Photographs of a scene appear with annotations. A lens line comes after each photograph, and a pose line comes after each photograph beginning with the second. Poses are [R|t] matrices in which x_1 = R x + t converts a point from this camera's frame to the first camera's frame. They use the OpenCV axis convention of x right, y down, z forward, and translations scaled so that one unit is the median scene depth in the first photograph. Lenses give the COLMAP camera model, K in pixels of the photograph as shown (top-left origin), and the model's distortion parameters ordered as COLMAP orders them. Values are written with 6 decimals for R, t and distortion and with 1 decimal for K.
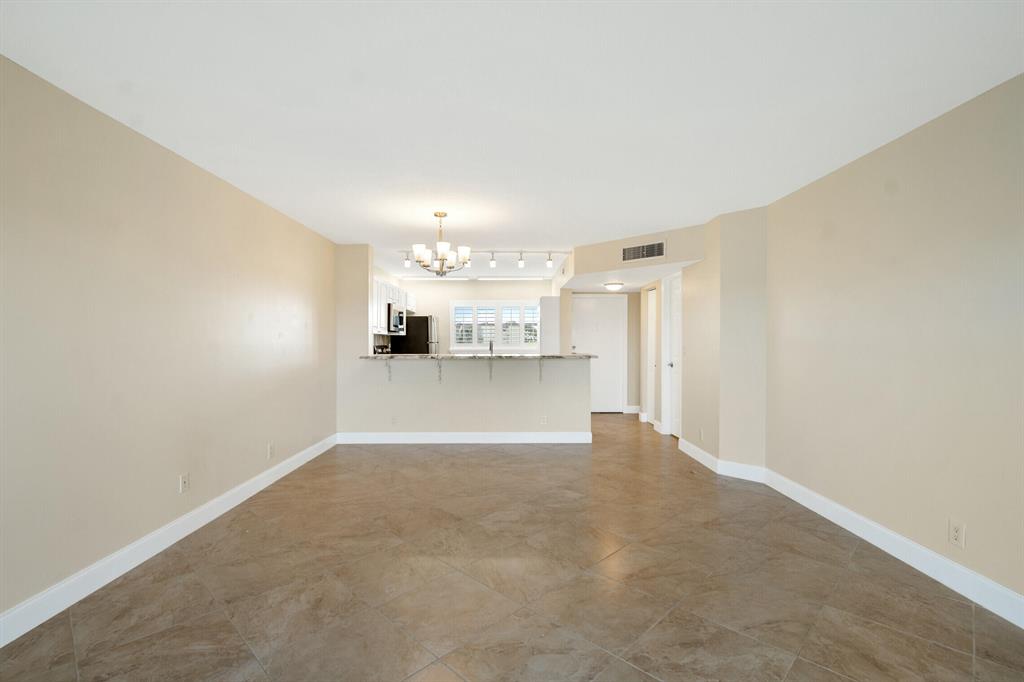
lens RADIAL K [[464.0, 0, 512.3], [0, 464.0, 338.2], [0, 0, 1]] dist [0.006987, -0.003332]
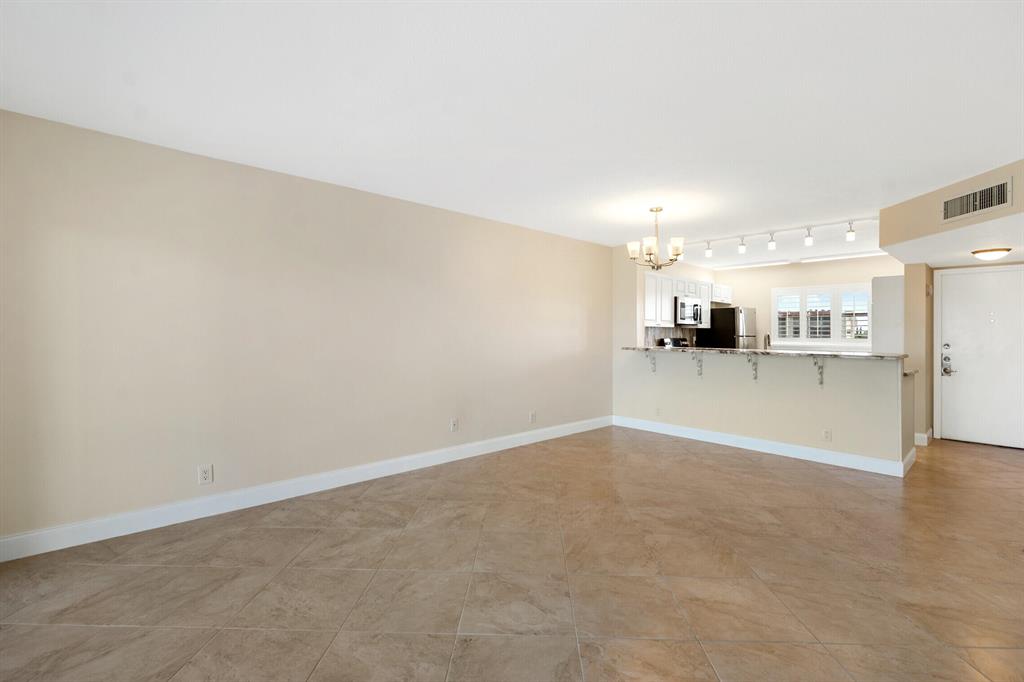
lens RADIAL K [[464.0, 0, 509.4], [0, 464.0, 331.7], [0, 0, 1]] dist [0.006987, -0.003332]
pose [[0.674836, 0.006015, -0.737943, 0.334999], [-0.004468, 0.999982, 0.004065, -0.001500], [0.737954, 0.000554, 0.674851, 0.067773]]
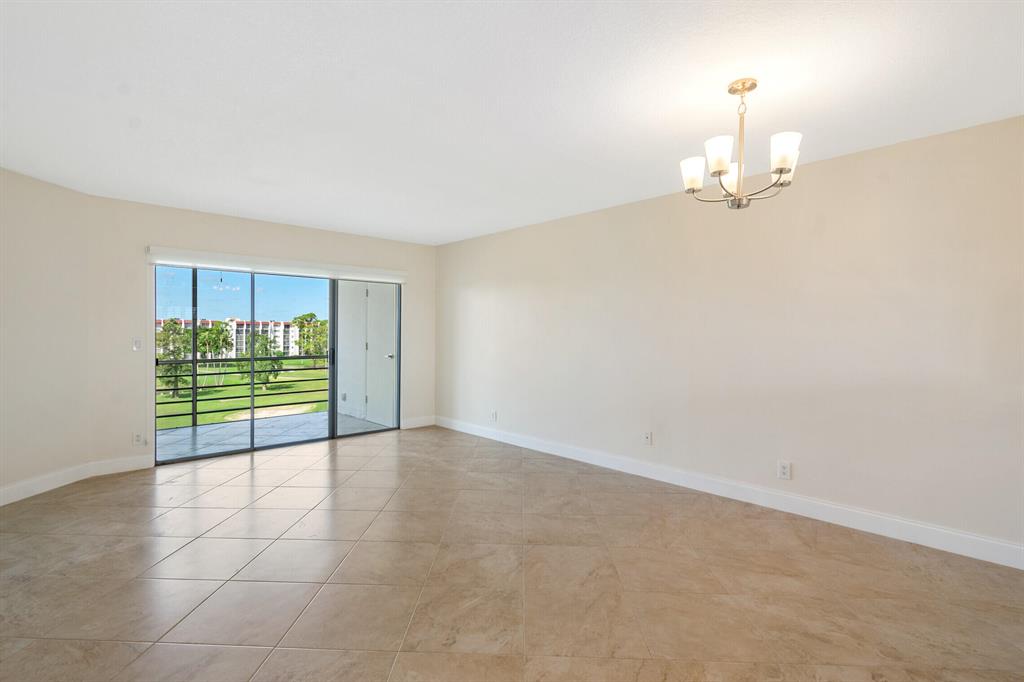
lens RADIAL K [[462.1, 0, 505.1], [0, 462.1, 351.7], [0, 0, 1]] dist [-0.005453, -0.000303]
pose [[-0.723970, 0.030213, -0.689169, 0.345858], [0.004949, 0.999242, 0.038607, -0.004371], [0.689814, 0.024540, -0.723571, 1.067382]]
